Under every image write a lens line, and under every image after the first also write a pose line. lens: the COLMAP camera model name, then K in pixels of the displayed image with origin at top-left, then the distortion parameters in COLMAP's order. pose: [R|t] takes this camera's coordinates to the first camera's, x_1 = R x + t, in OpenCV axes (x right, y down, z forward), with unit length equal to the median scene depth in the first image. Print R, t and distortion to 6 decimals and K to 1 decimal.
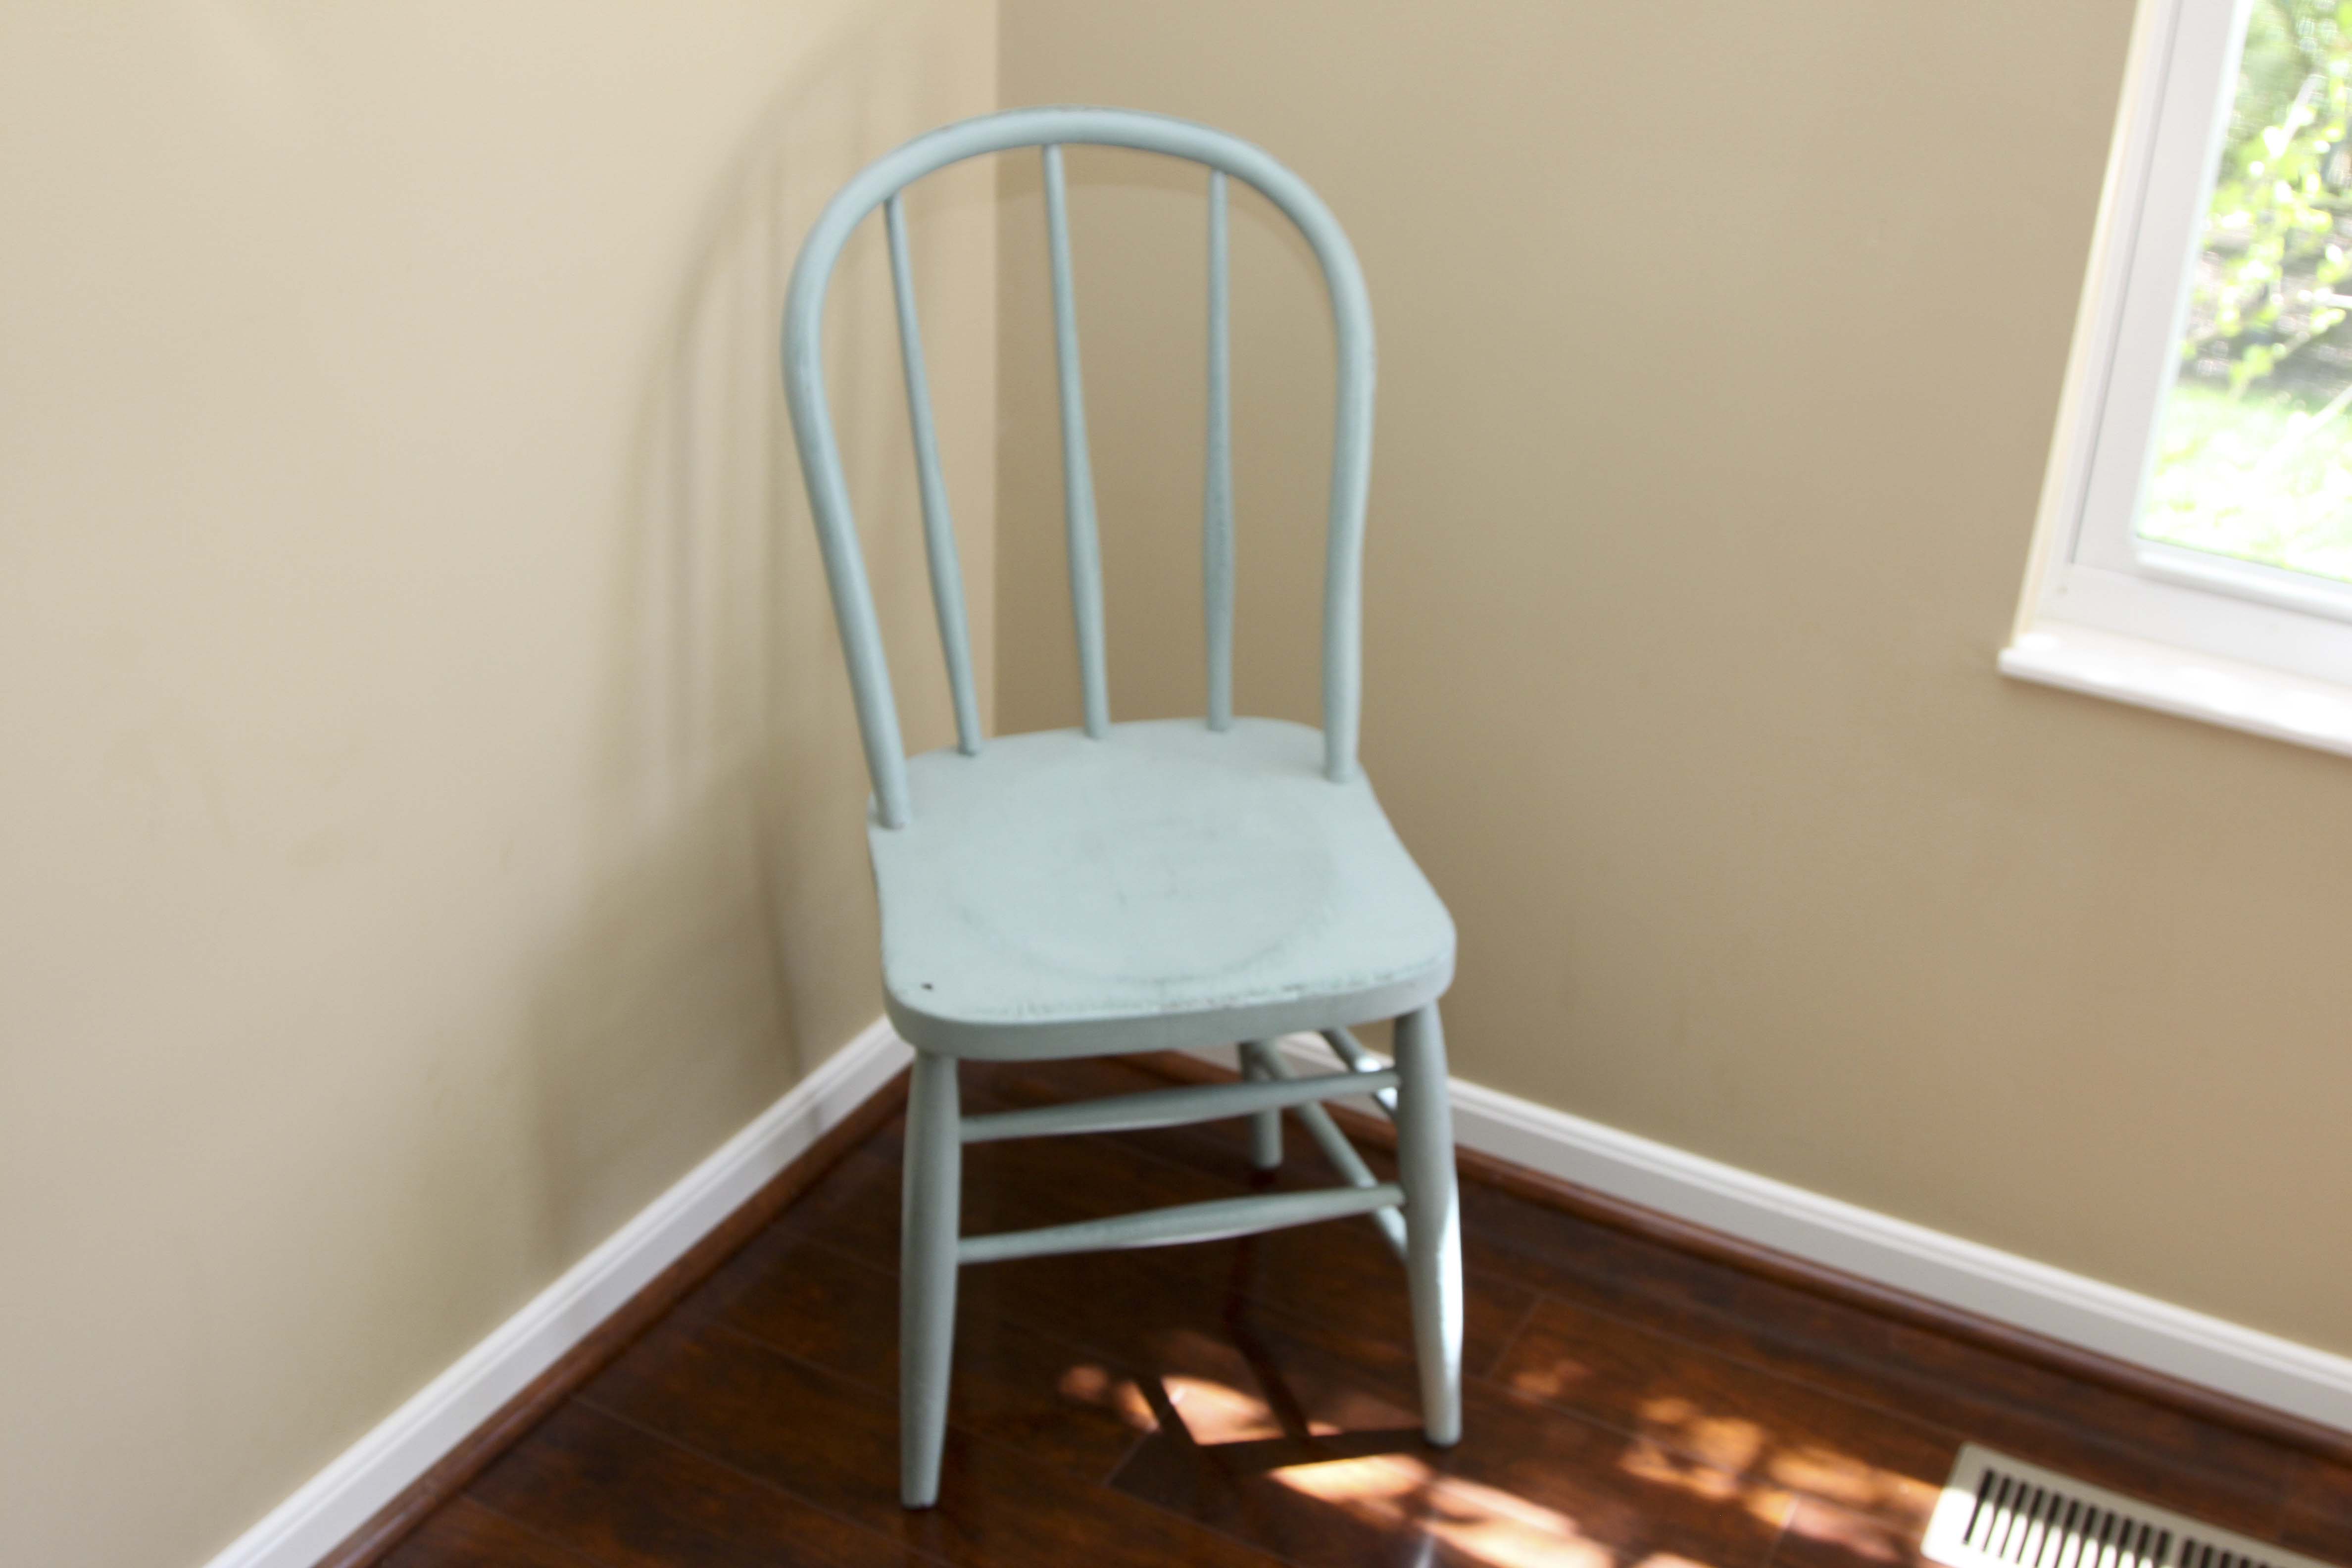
lens RADIAL K [[2564.3, 0, 1176.0], [0, 2564.3, 784.0], [0, 0, 1]] dist [-0.120259, -0.007120]
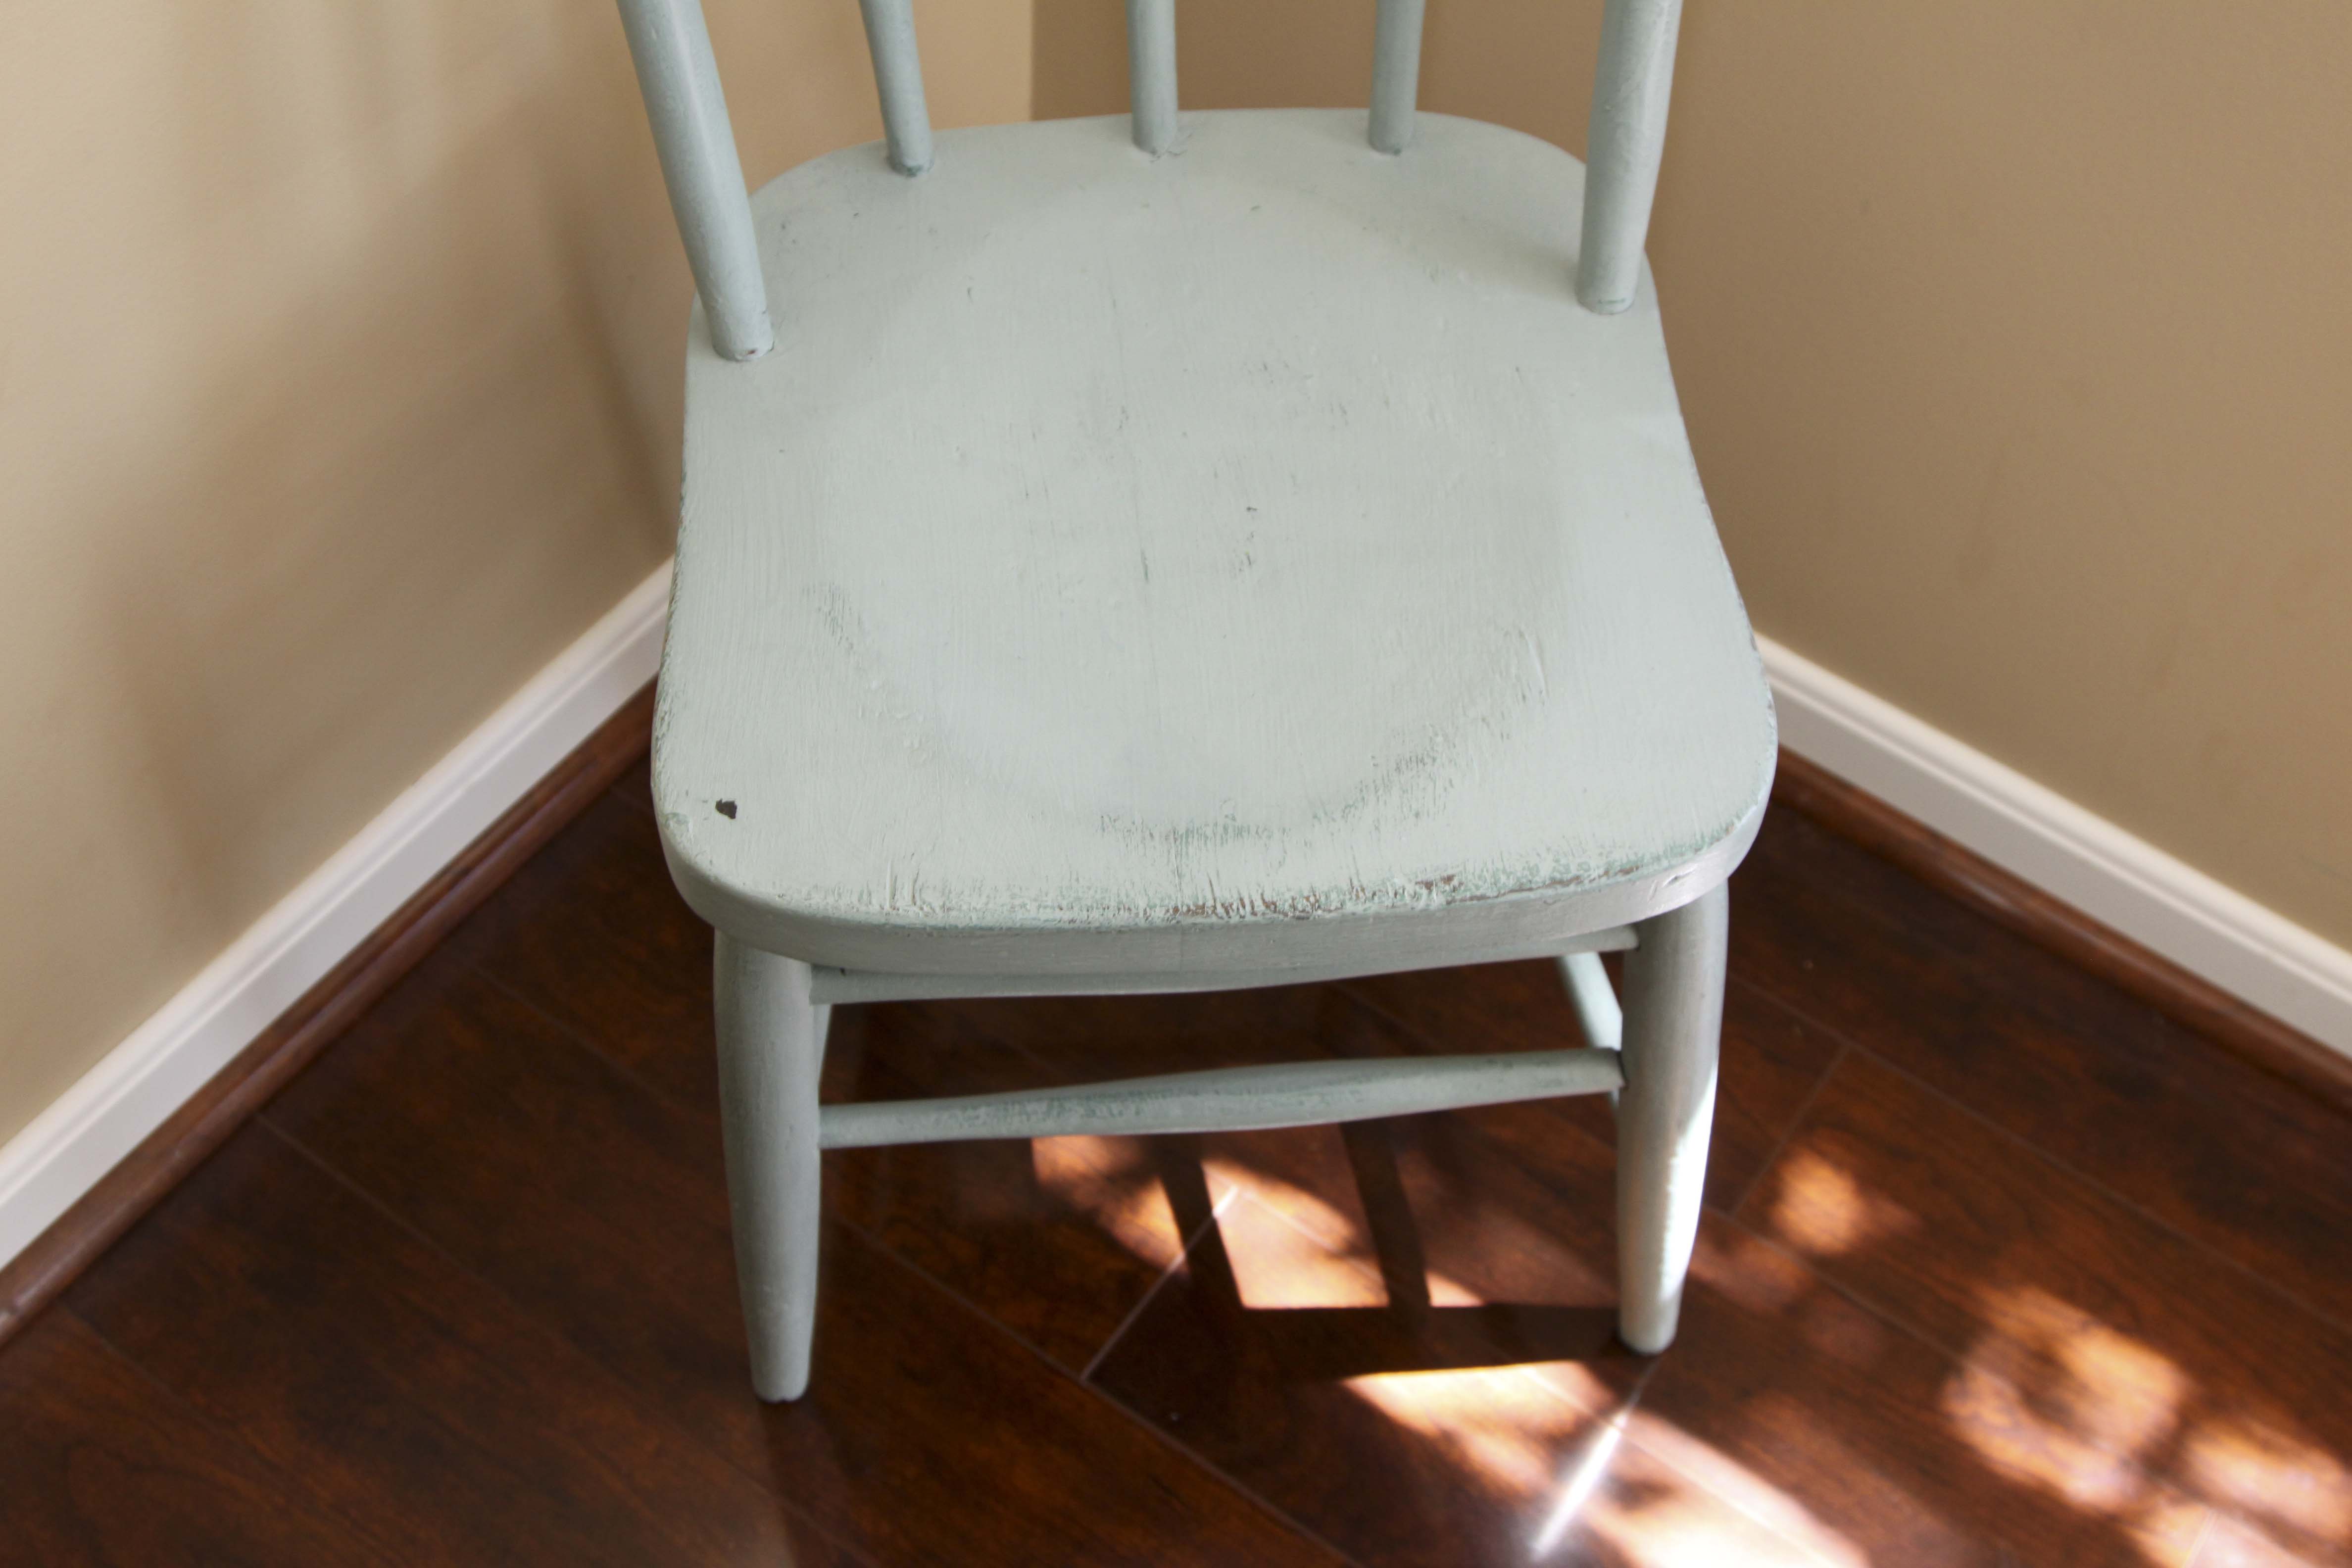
lens RADIAL K [[2942.8, 0, 1176.0], [0, 2942.8, 784.0], [0, 0, 1]] dist [-0.069174, -0.004863]
pose [[0.992991, 0.099216, -0.064229, 0.025430], [-0.063902, 0.907836, 0.414428, -0.149974], [0.099428, -0.407419, 0.907813, 0.408310]]
